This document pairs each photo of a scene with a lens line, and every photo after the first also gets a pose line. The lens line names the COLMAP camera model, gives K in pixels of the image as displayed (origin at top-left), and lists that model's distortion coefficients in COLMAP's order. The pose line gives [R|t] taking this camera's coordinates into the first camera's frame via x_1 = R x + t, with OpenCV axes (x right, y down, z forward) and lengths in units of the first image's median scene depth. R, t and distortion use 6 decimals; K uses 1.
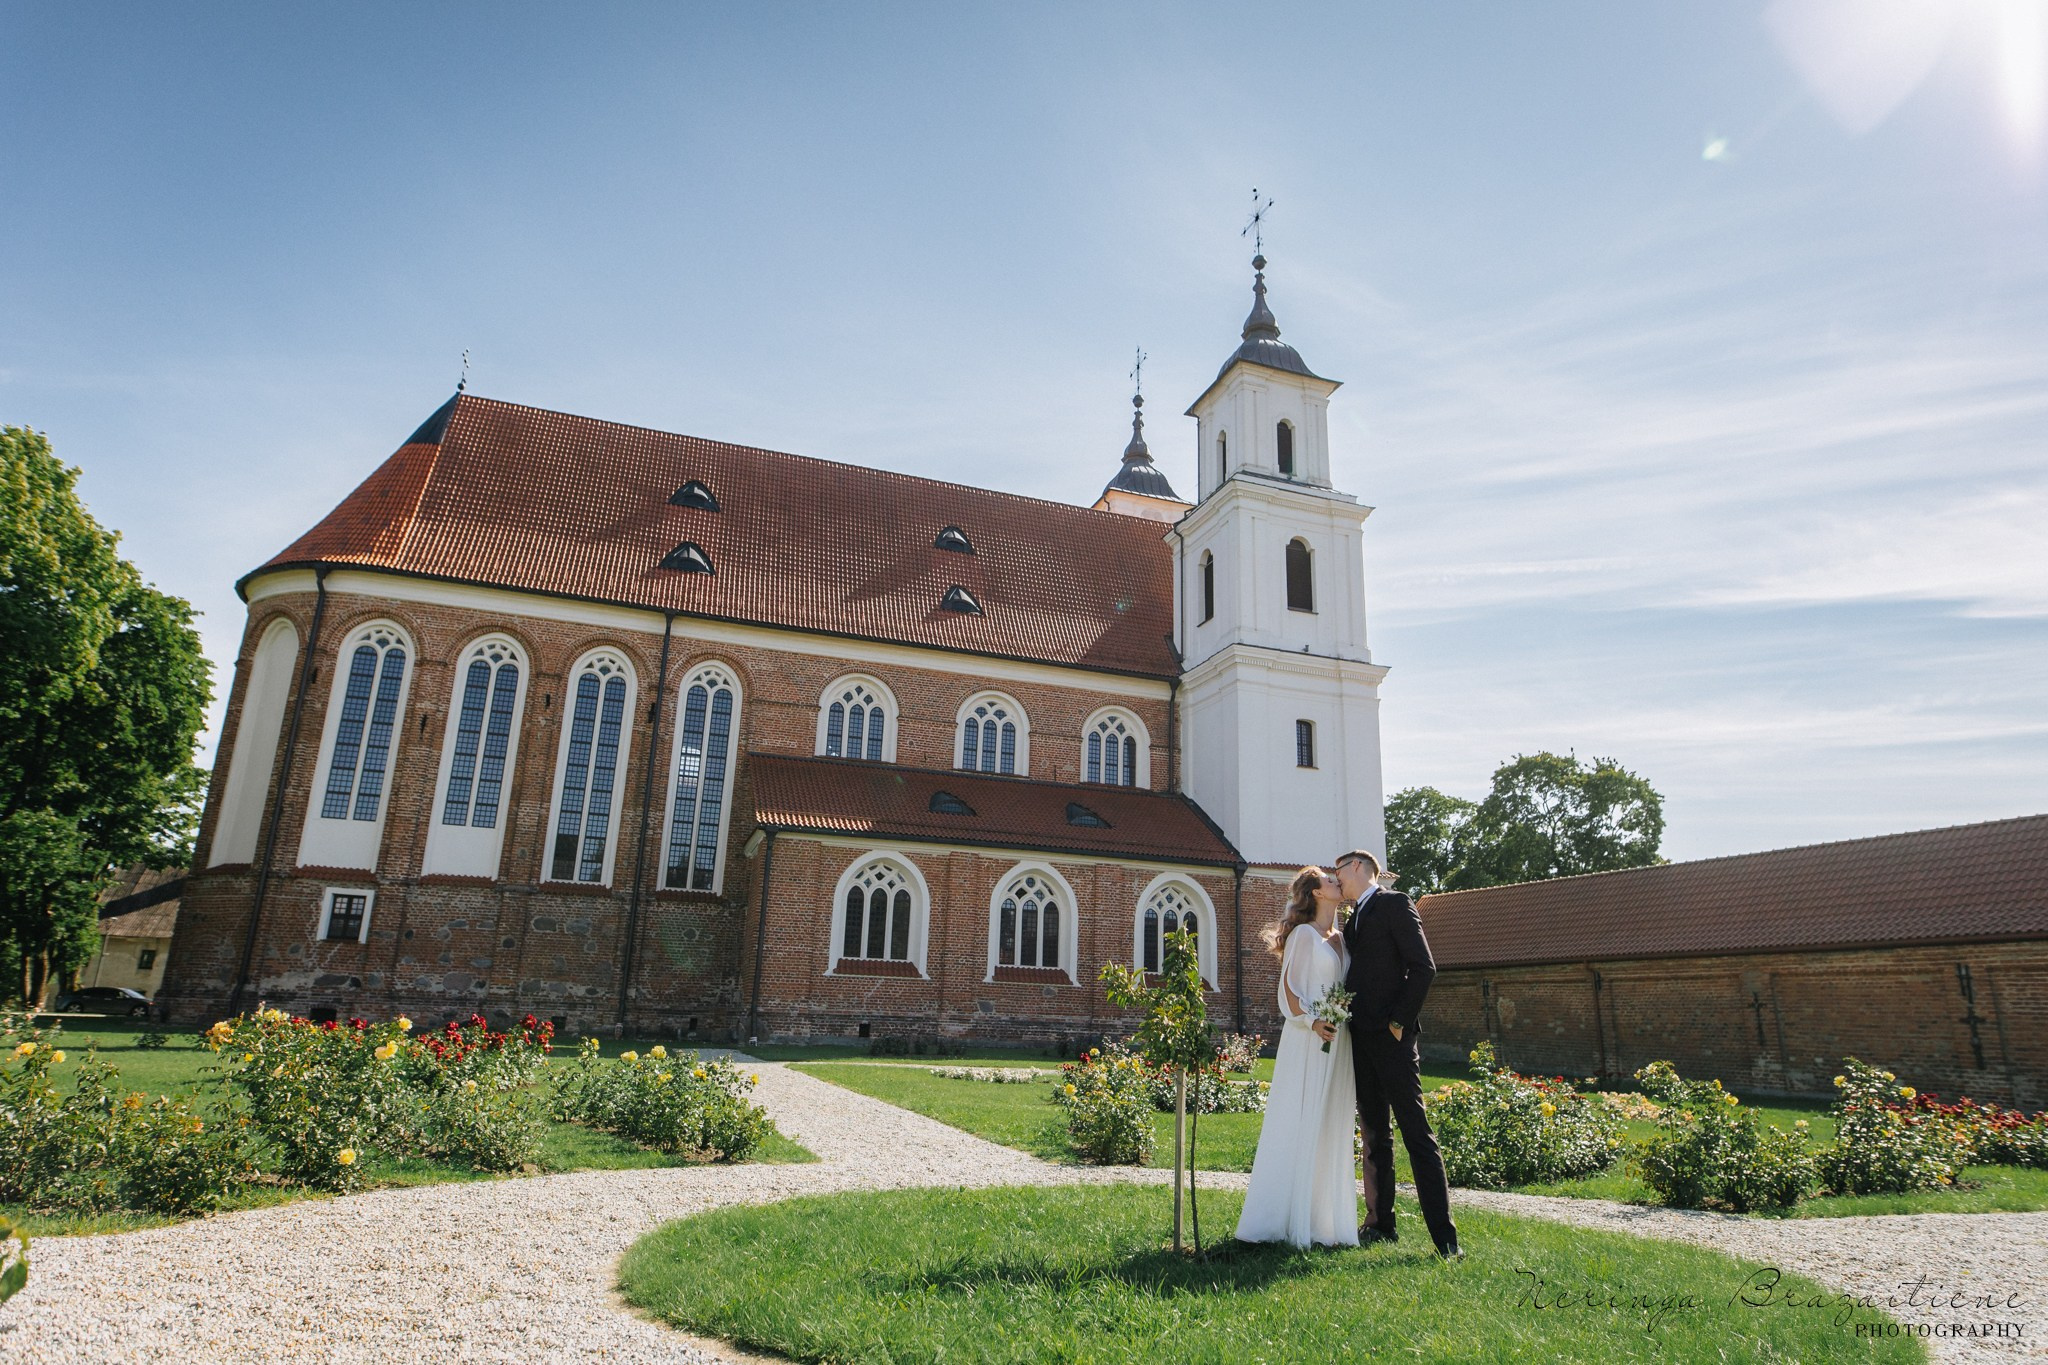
lens RADIAL K [[1174.8, 0, 1023.5], [0, 1174.8, 689.6], [0, 0, 1]] dist [0.007440, -0.002321]
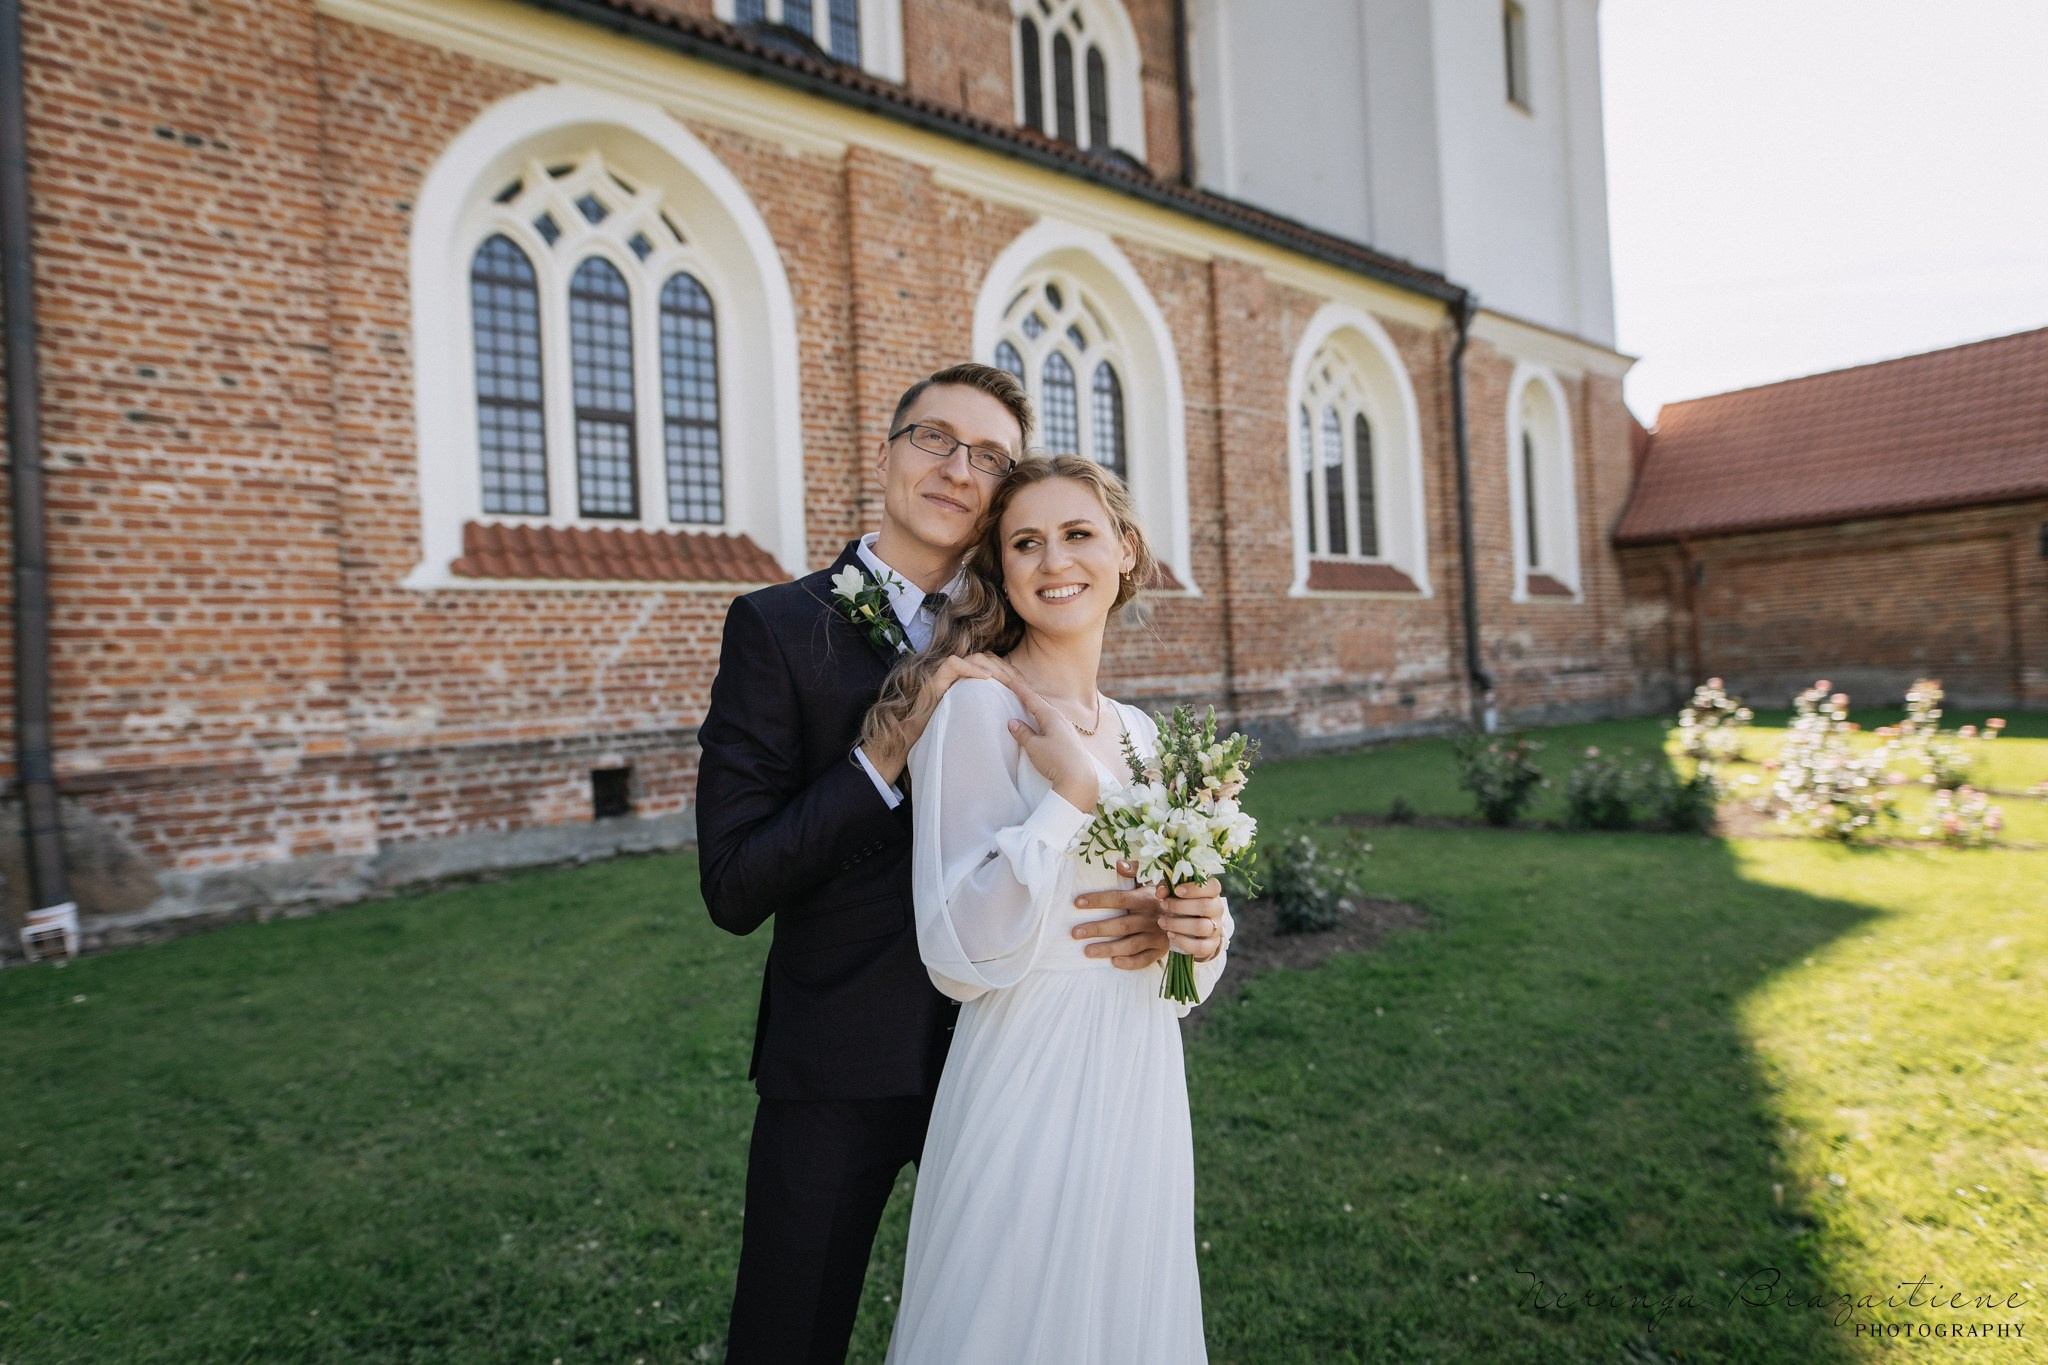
lens RADIAL K [[1174.8, 0, 1013.6], [0, 1174.8, 666.9], [0, 0, 1]] dist [0.007440, -0.002321]
pose [[0.929817, -0.077296, 0.359814, -0.126474], [-0.018517, 0.966631, 0.255503, 0.173612], [-0.367557, -0.244233, 0.897358, 0.657233]]
